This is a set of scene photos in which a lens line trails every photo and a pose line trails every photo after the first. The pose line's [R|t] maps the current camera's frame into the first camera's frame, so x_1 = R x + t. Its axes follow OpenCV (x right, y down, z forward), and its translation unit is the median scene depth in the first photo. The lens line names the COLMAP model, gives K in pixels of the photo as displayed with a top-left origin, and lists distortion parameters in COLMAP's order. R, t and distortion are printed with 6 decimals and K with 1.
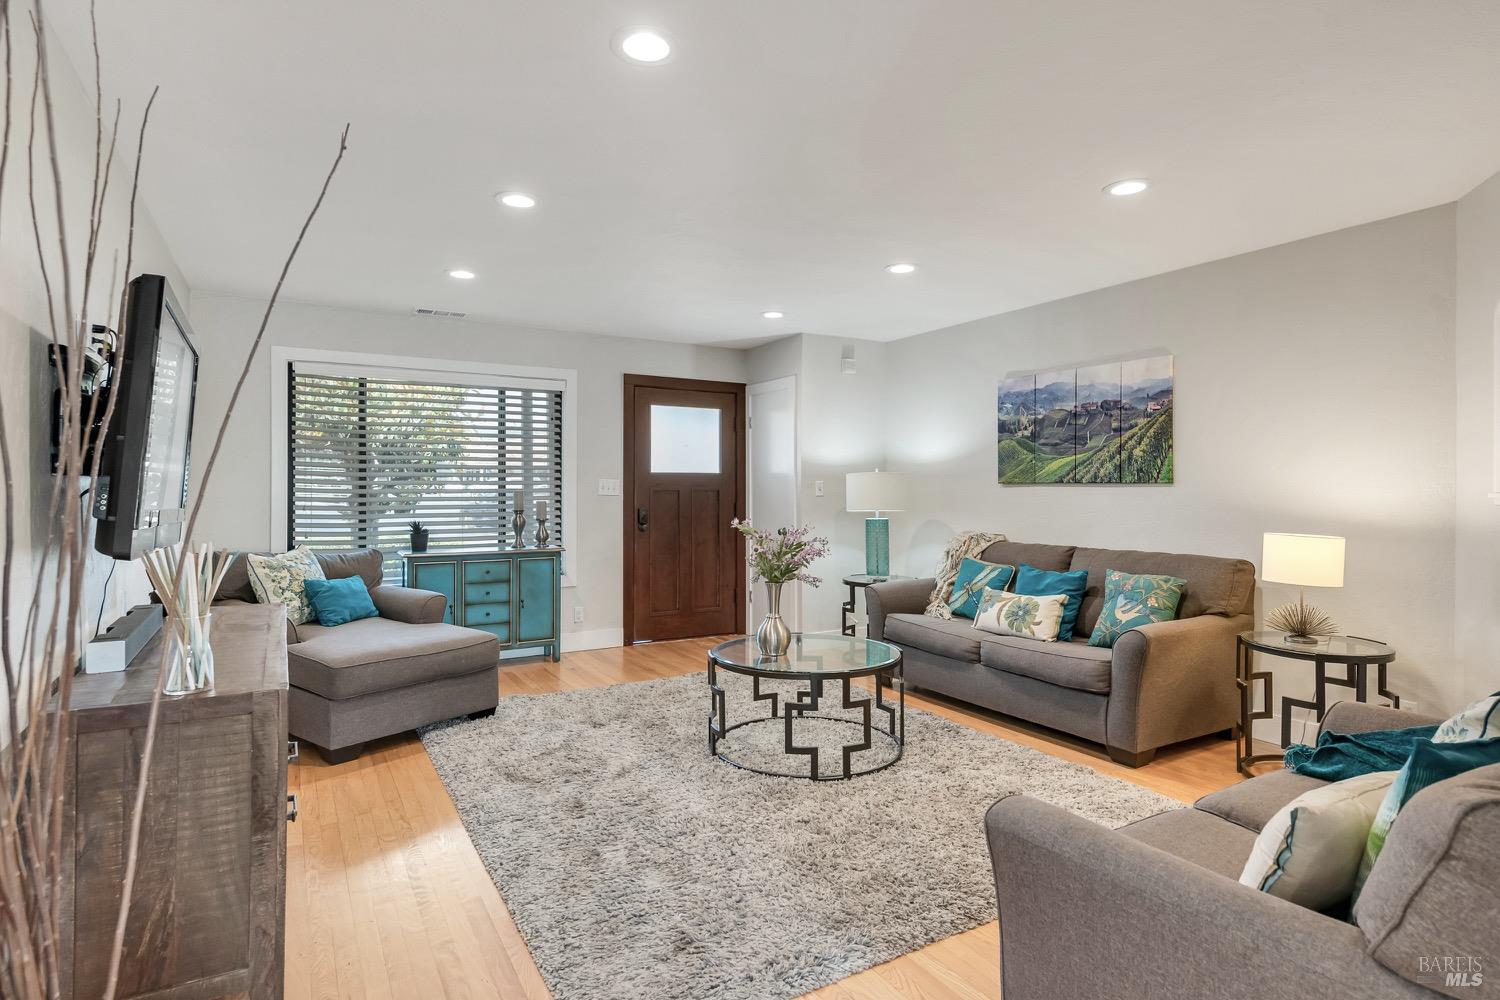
lens RADIAL K [[778.1, 0, 758.6], [0, 778.1, 492.5], [0, 0, 1]] dist [0.004998, -0.003501]
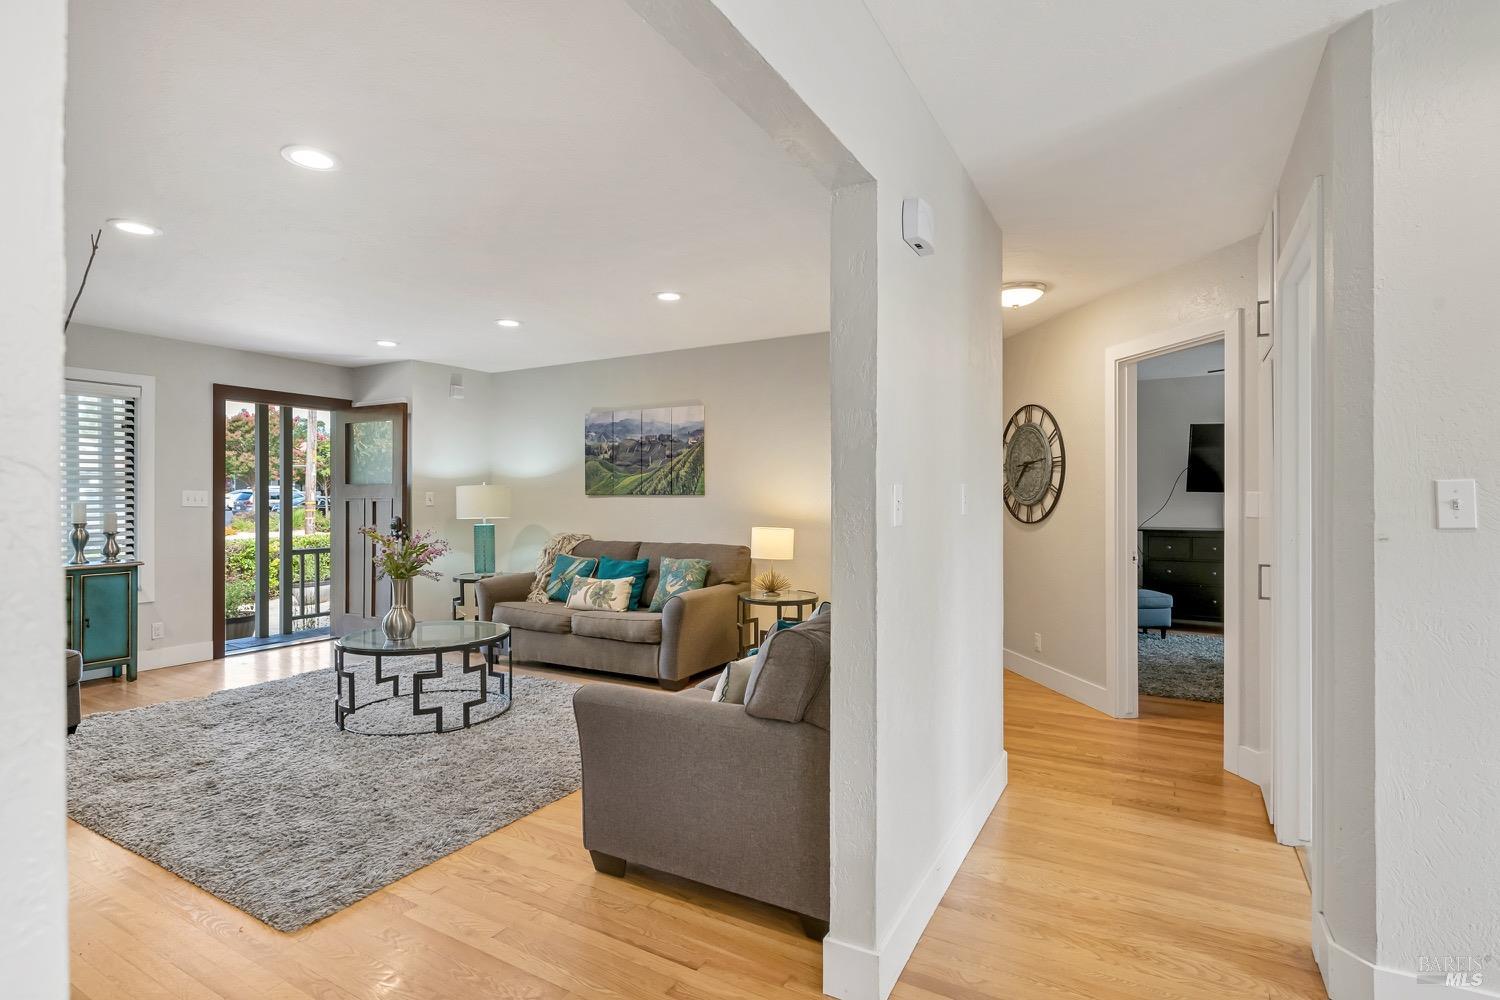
lens RADIAL K [[739.3, 0, 755.8], [0, 739.3, 492.4], [0, 0, 1]] dist [0.001535, -0.000723]
pose [[0.867472, 0.001587, 0.497483, -0.061713], [0.004841, 0.999921, -0.011631, -0.000161], [-0.497462, 0.012498, 0.867396, -0.224436]]
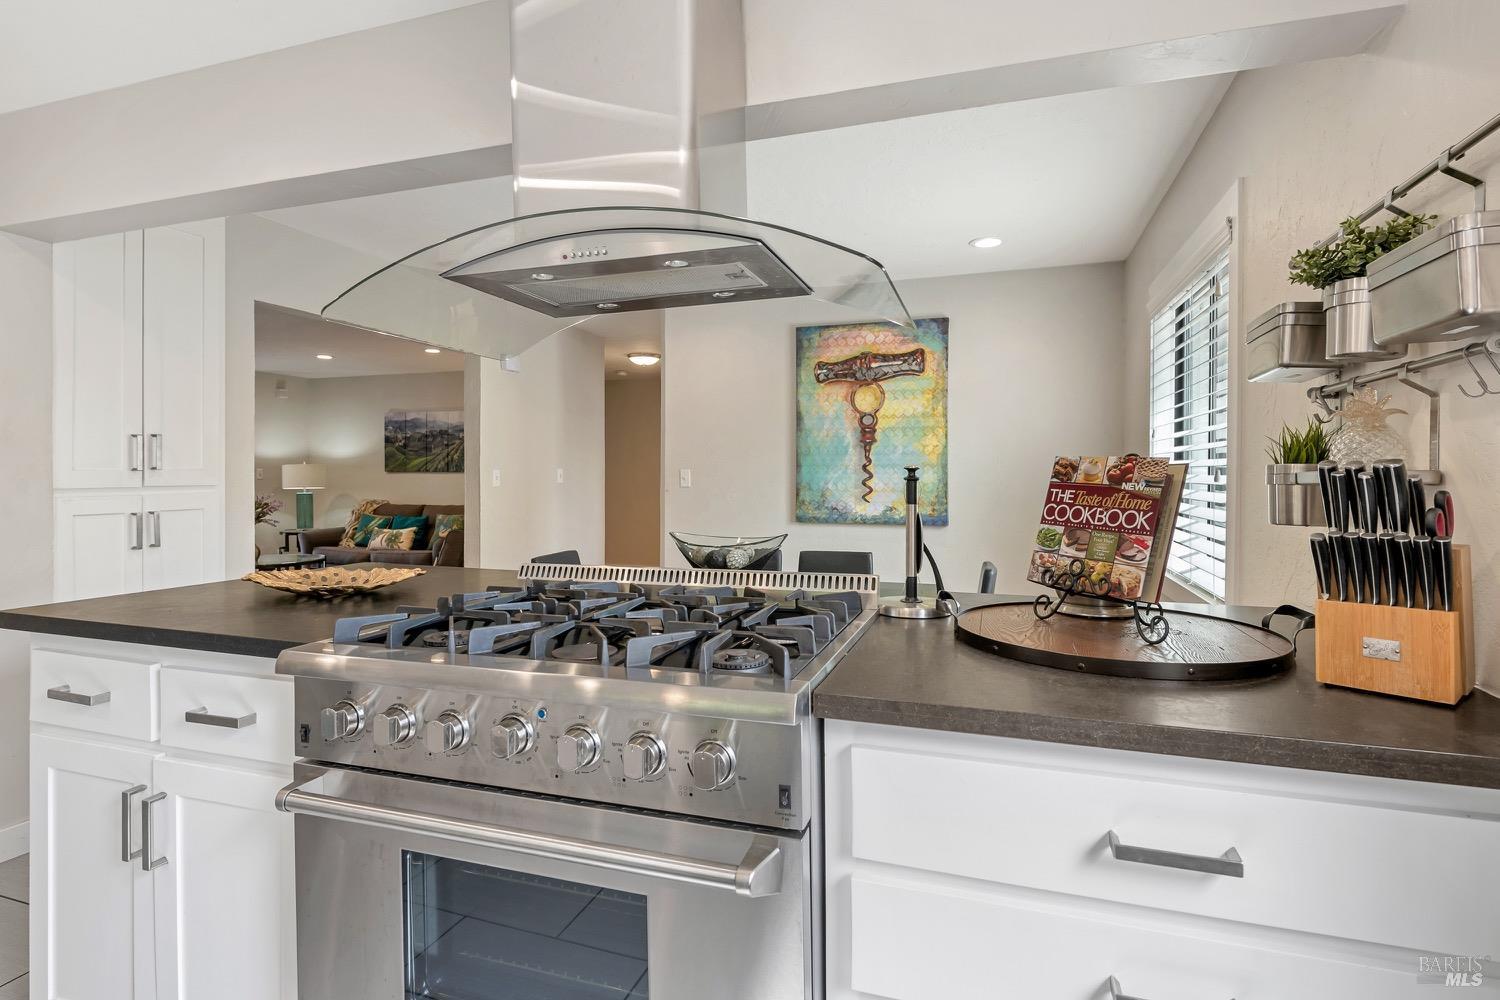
lens RADIAL K [[739.3, 0, 749.5], [0, 739.3, 476.3], [0, 0, 1]] dist [0.001535, -0.000723]
pose [[0.749674, -0.000003, 0.661807, -0.221588], [0.000330, 1.000000, -0.000369, 0.000106], [-0.661807, 0.000495, 0.749674, -0.983829]]
